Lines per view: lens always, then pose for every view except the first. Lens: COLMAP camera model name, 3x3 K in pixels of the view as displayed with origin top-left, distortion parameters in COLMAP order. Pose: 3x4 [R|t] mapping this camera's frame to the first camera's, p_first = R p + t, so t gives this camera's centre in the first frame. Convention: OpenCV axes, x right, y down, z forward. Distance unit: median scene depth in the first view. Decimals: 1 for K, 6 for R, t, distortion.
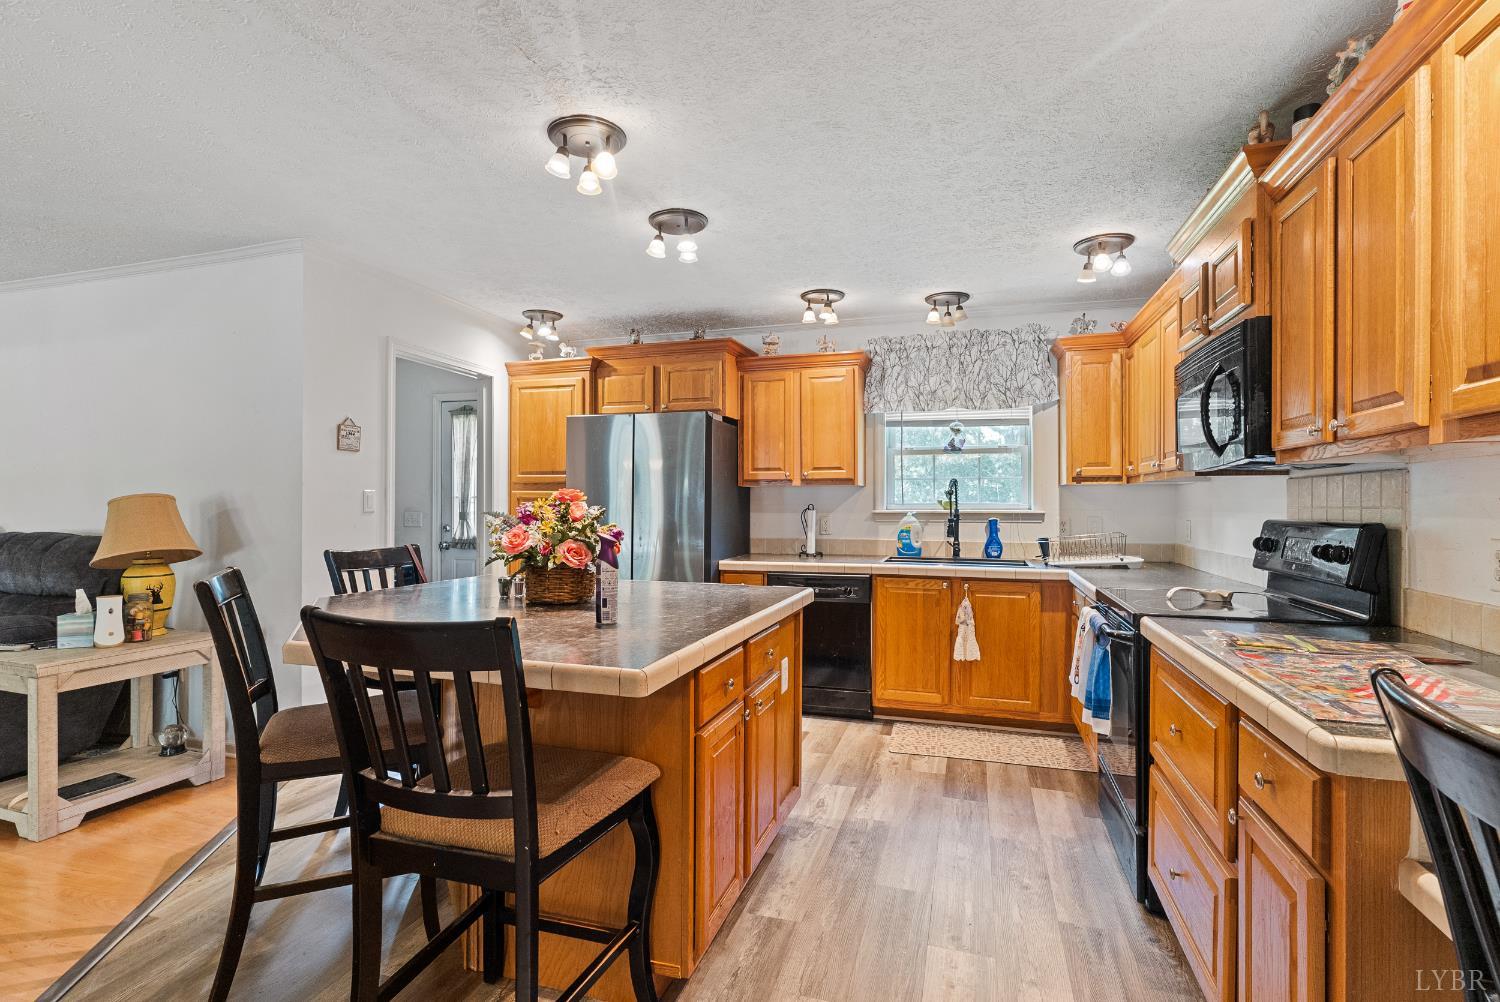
lens RADIAL K [[721.8, 0, 748.9], [0, 721.8, 504.4], [0, 0, 1]] dist [0.001928, 0.000243]
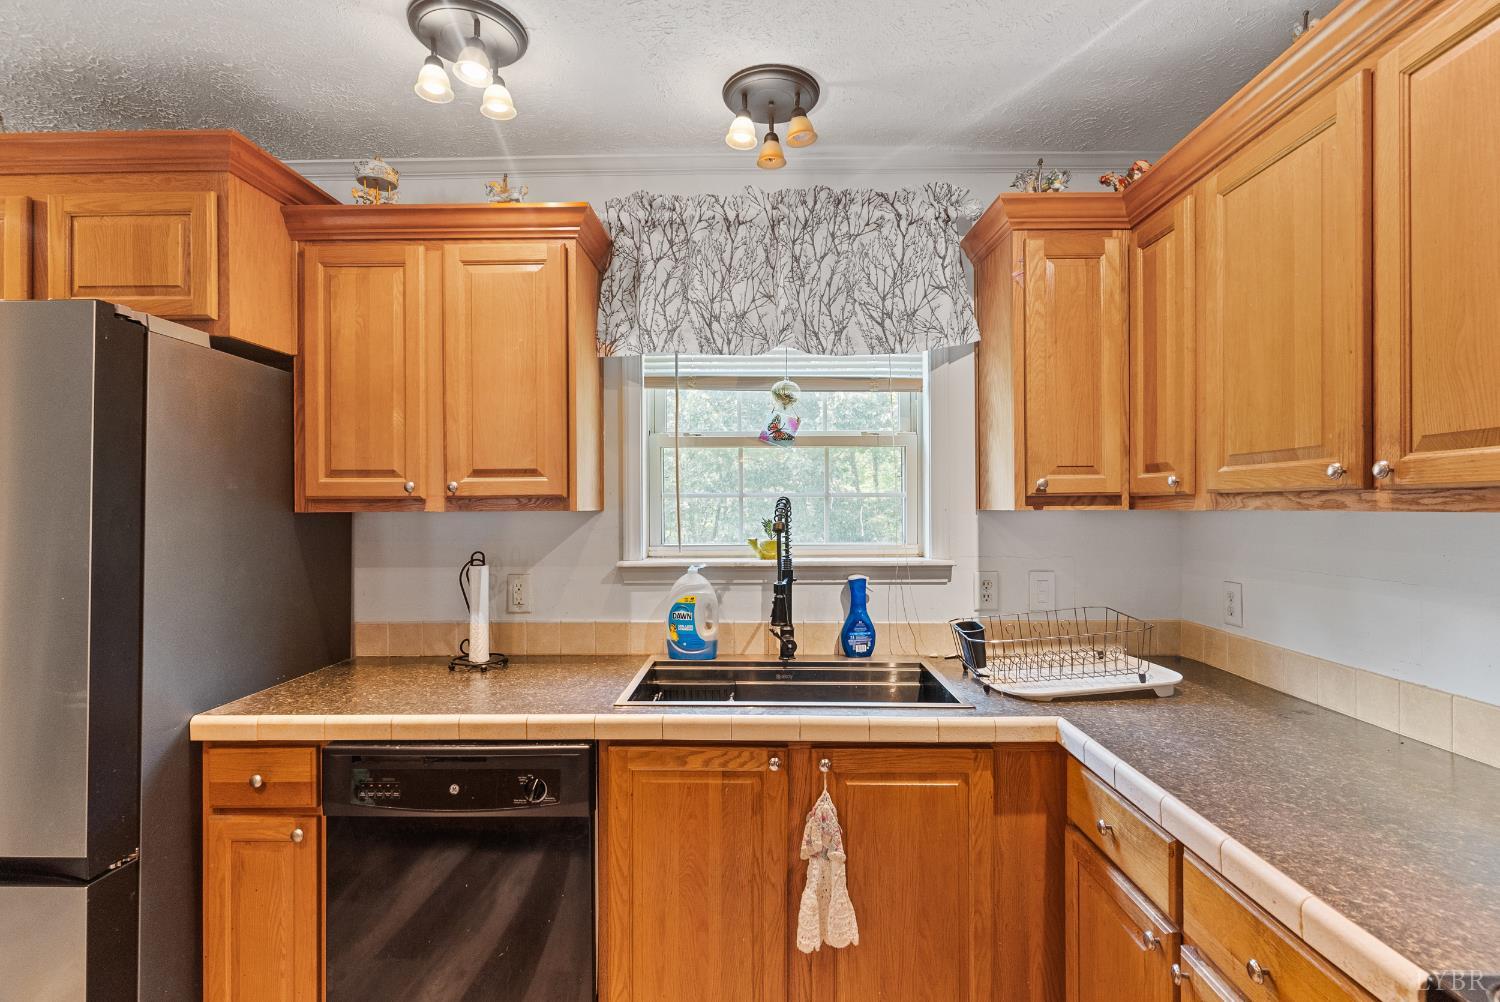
lens RADIAL K [[721.8, 0, 748.9], [0, 721.8, 504.4], [0, 0, 1]] dist [0.001928, 0.000243]
pose [[0.960812, -0.002303, 0.277191, 0.129081], [0.004164, 0.999973, -0.006124, -0.027393], [-0.277169, 0.007039, 0.960795, 0.543659]]
